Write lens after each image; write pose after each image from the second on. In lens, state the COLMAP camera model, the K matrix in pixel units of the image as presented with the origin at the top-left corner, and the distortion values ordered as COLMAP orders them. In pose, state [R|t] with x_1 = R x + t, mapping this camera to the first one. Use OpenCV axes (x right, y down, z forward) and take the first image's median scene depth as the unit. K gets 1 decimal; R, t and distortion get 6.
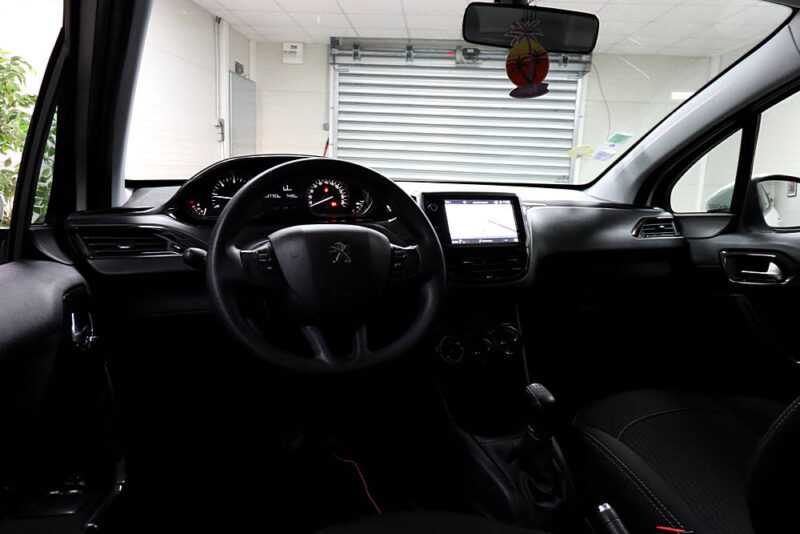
lens RADIAL K [[550.7, 0, 400.9], [0, 550.7, 265.8], [0, 0, 1]] dist [0.008726, -0.002377]
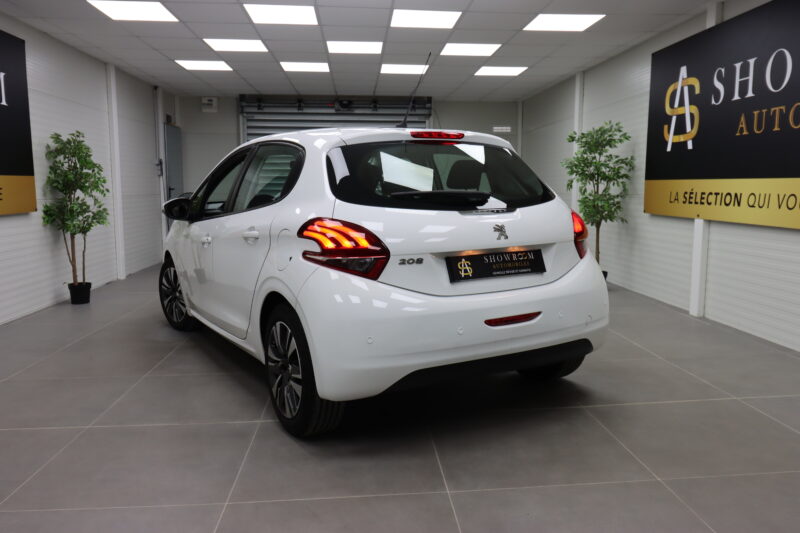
lens RADIAL K [[634.2, 0, 400.0], [0, 634.2, 266.5], [0, 0, 1]] dist [0.003963, 0.000192]
pose [[0.989385, -0.057661, 0.133390, 0.027480], [0.063103, 0.997323, -0.036937, 0.080908], [-0.130903, 0.044962, 0.990375, -0.547544]]
